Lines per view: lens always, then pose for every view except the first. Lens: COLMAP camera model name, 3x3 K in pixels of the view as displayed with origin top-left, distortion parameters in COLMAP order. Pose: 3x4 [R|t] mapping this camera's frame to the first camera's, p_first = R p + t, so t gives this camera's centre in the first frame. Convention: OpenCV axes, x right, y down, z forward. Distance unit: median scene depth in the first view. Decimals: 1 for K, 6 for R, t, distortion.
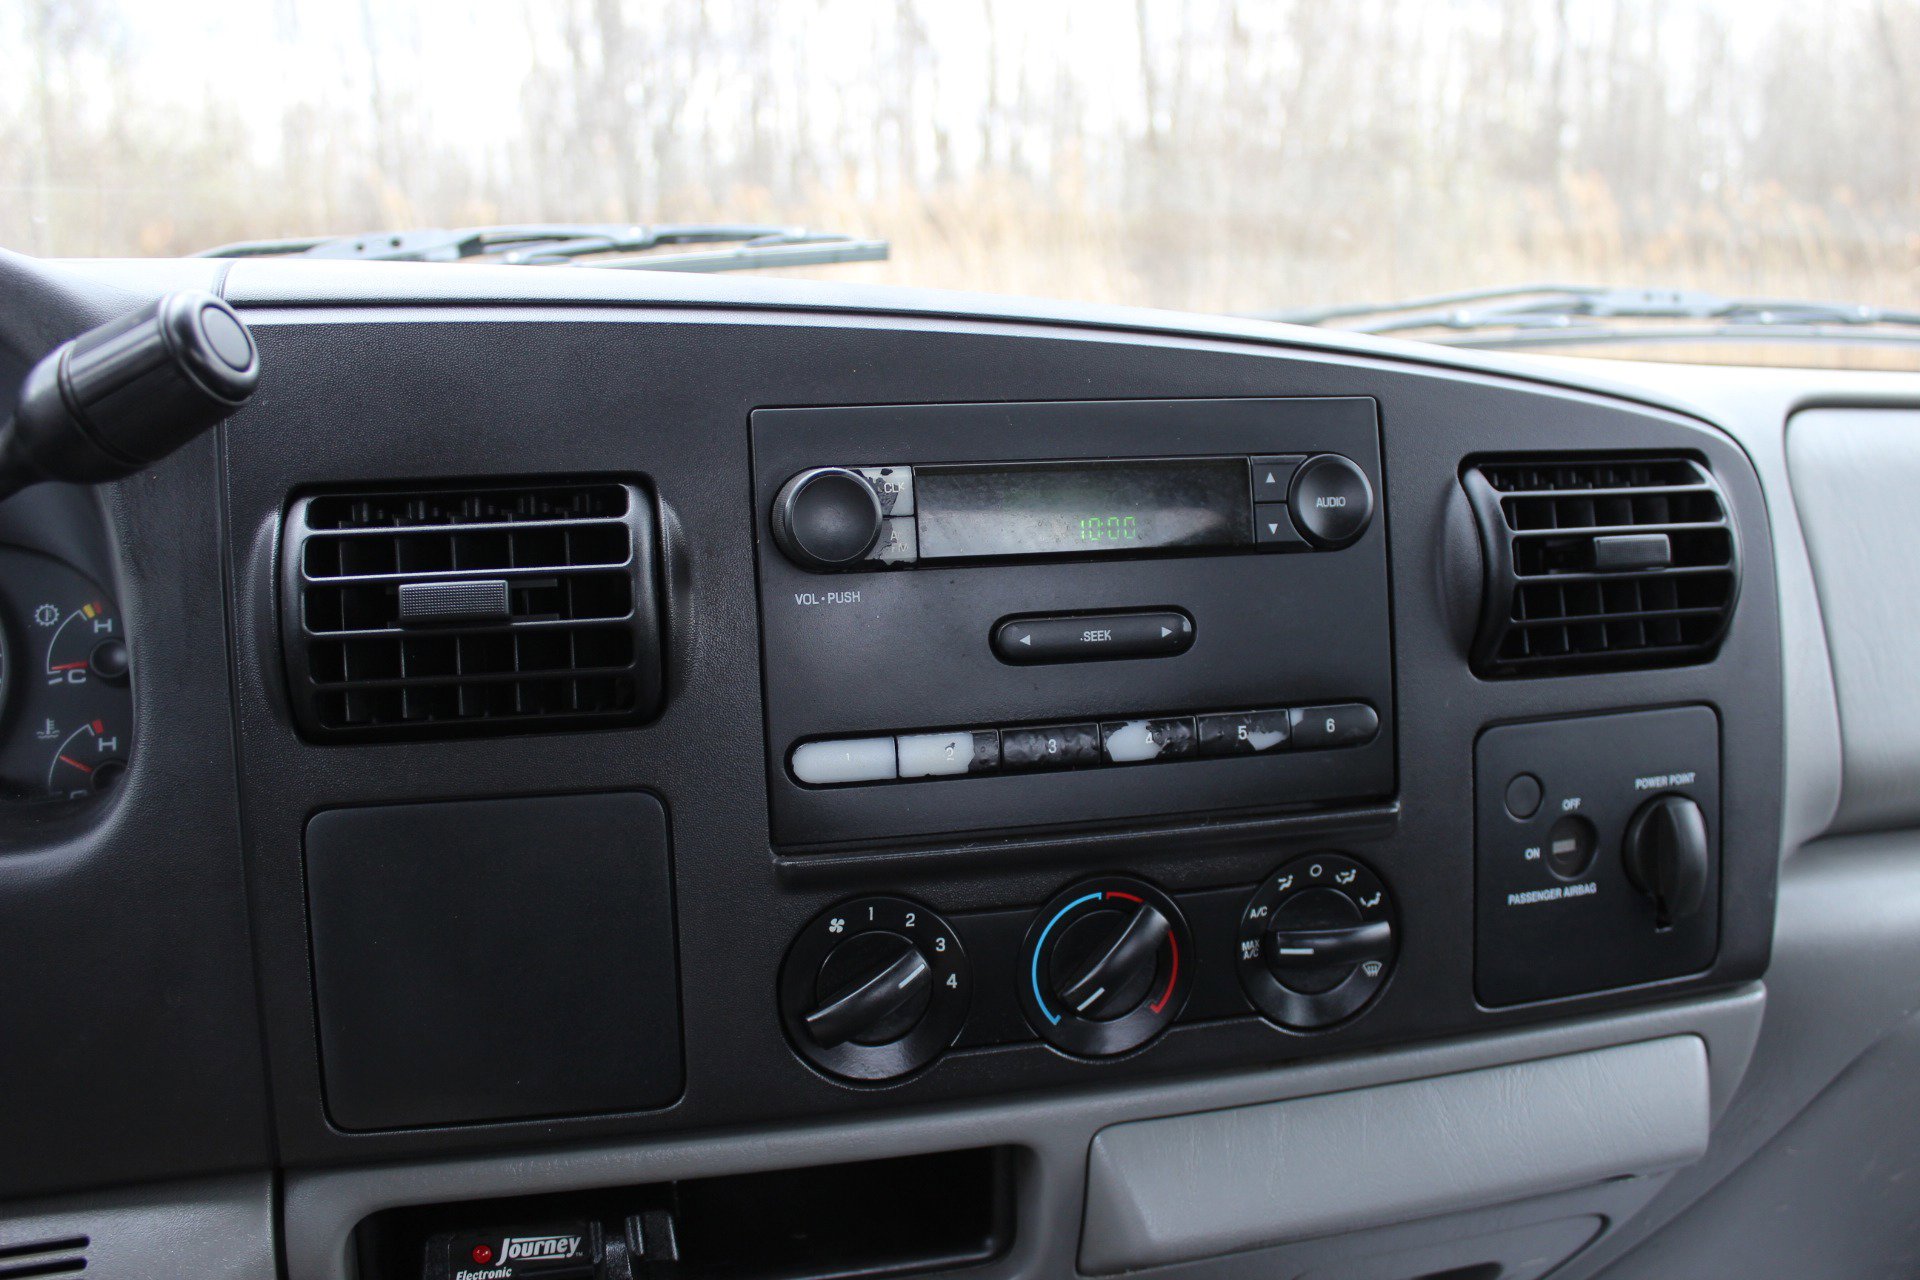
lens RADIAL K [[1635.4, 0, 967.2], [0, 1635.4, 647.9], [0, 0, 1]] dist [-0.170115, 0.163518]
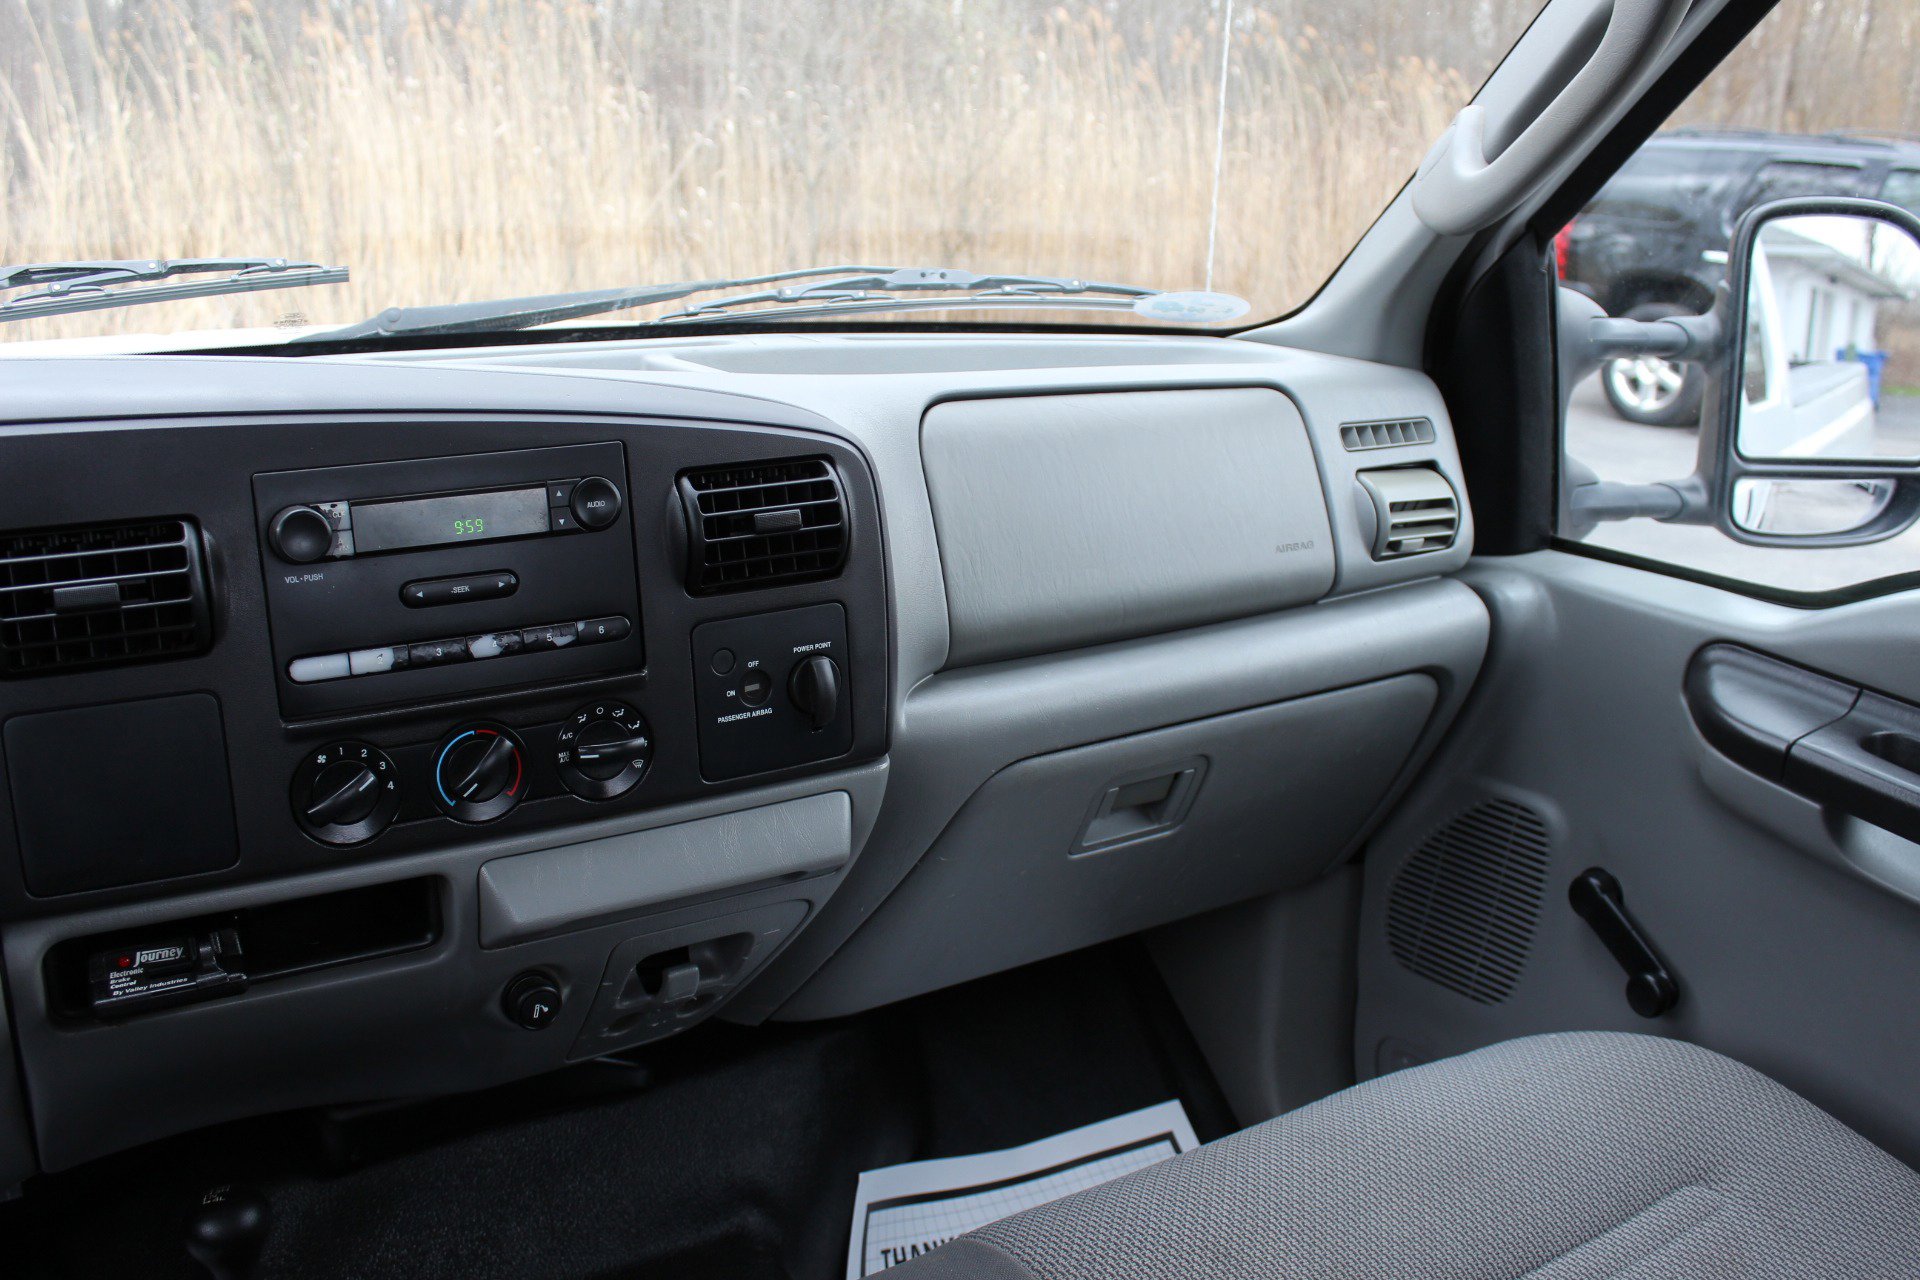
lens RADIAL K [[1643.2, 0, 902.8], [0, 1643.2, 630.8], [0, 0, 1]] dist [-0.137917, 0.150066]
pose [[0.970170, -0.054167, 0.236297, 0.120916], [0.029468, 0.993840, 0.106833, -0.133598], [-0.240628, -0.096683, 0.965790, -0.817833]]
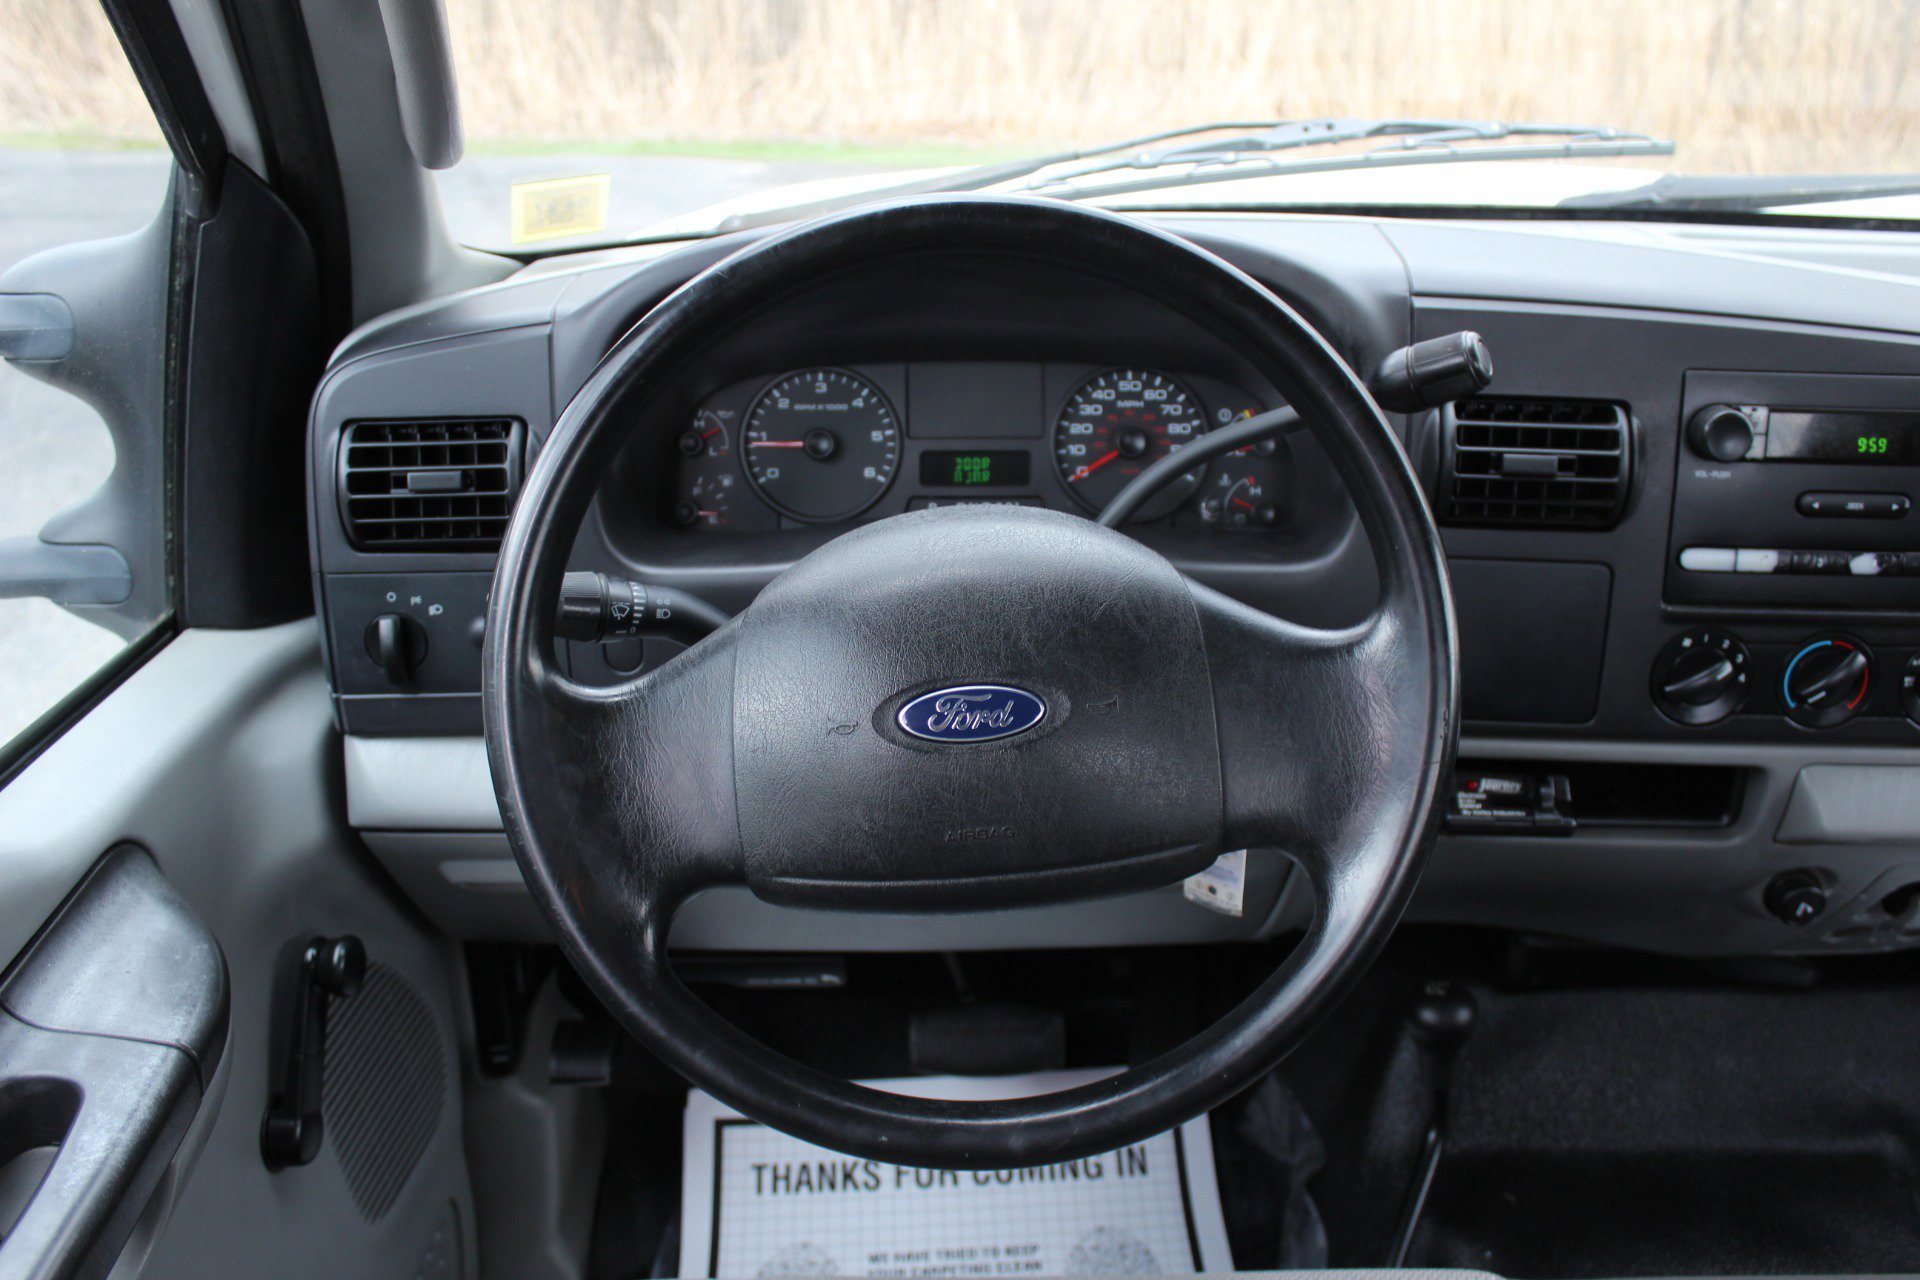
lens RADIAL K [[1635.4, 0, 967.2], [0, 1635.4, 647.9], [0, 0, 1]] dist [-0.170115, 0.163518]
pose [[0.952763, 0.127846, -0.275497, -0.351417], [-0.058948, 0.967680, 0.245196, -0.219078], [0.297940, -0.217373, 0.929505, -0.939023]]
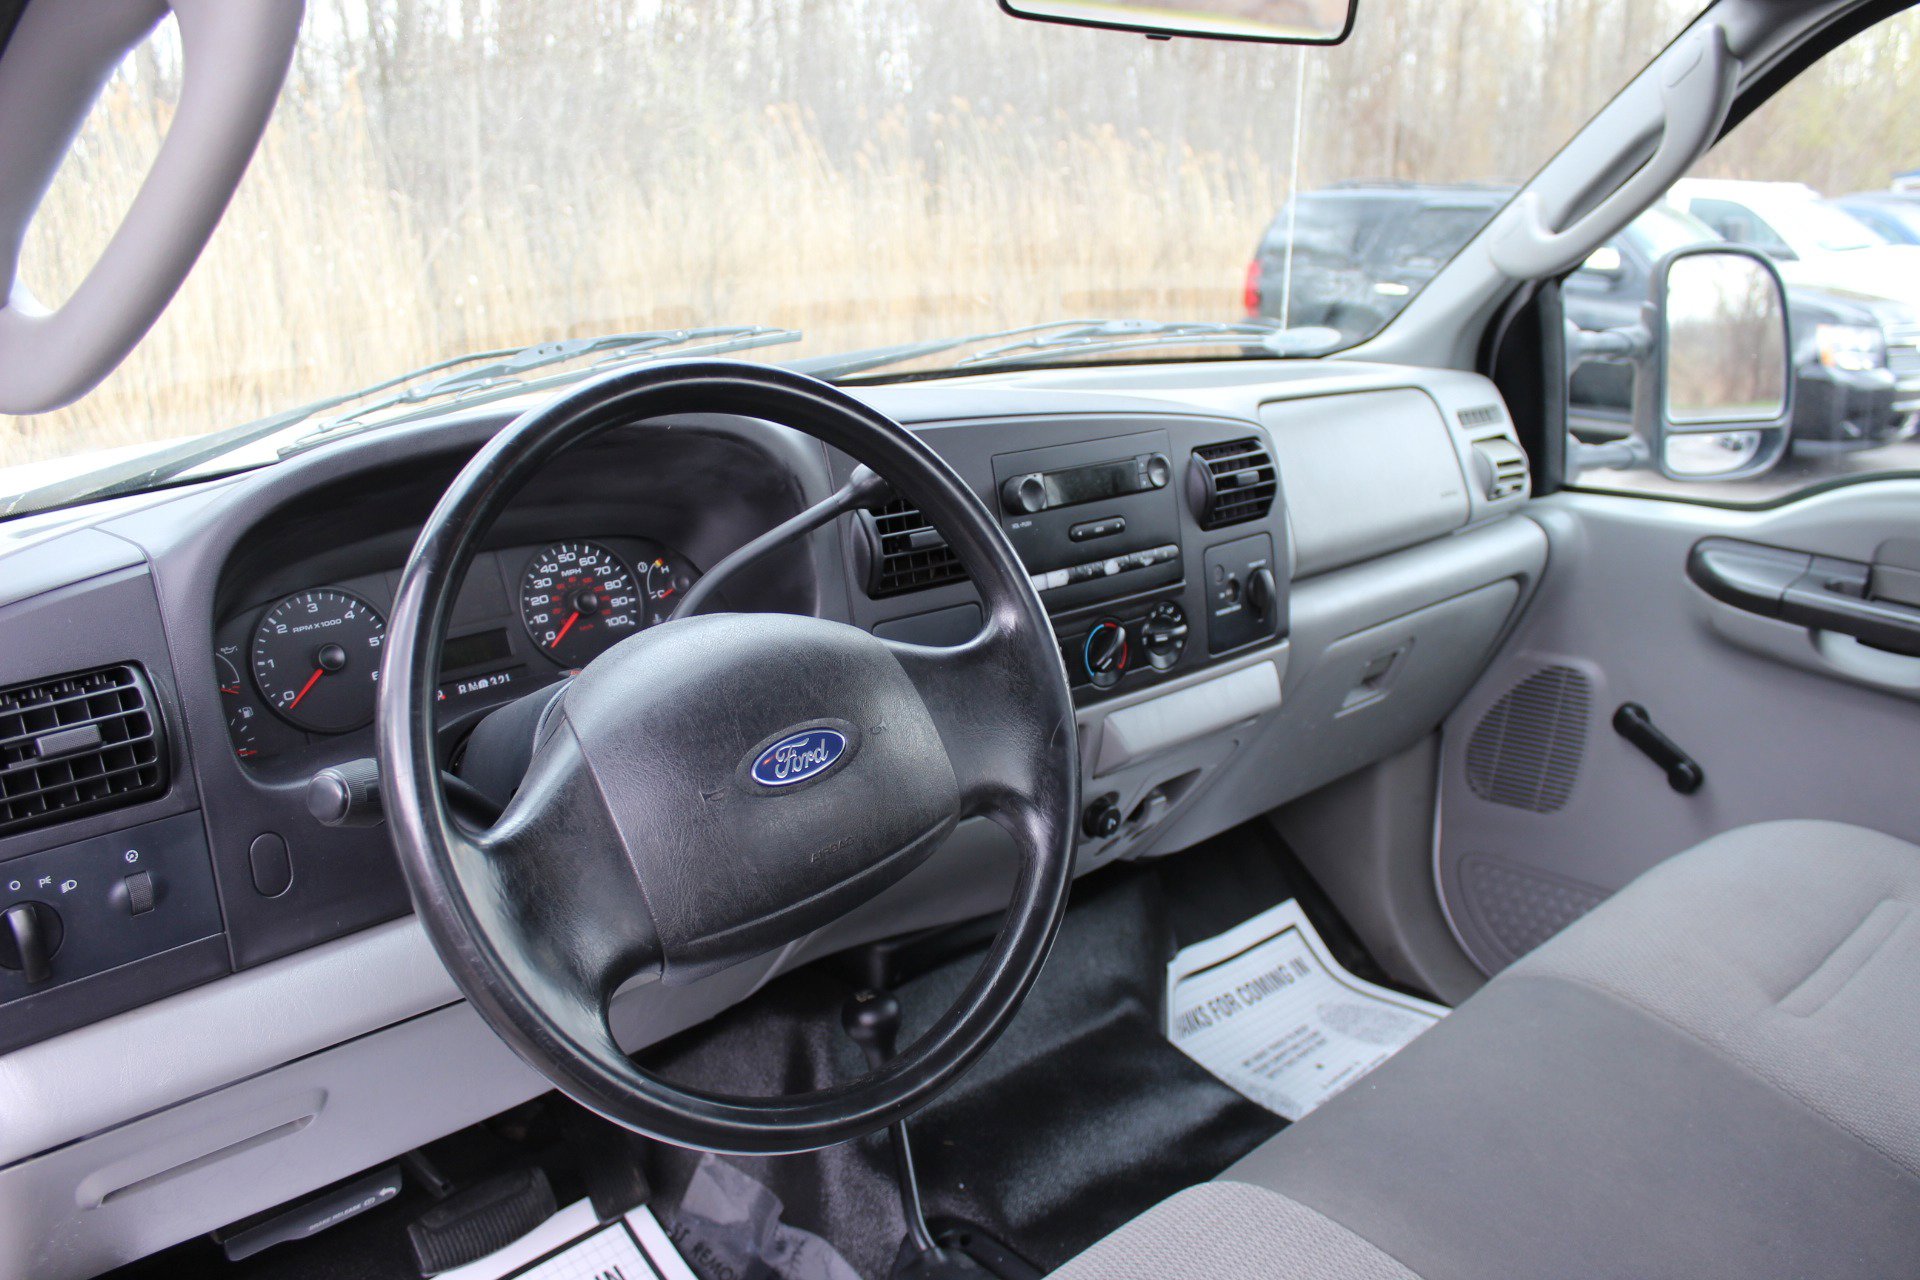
lens RADIAL K [[1541.0, 0, 856.3], [0, 1541.0, 640.7], [0, 0, 1]] dist [-0.164816, 0.127198]
pose [[0.915217, -0.126482, 0.382597, -1.240446], [0.098594, 0.990891, 0.091729, -0.093406], [-0.390714, -0.046231, 0.919350, -1.148424]]
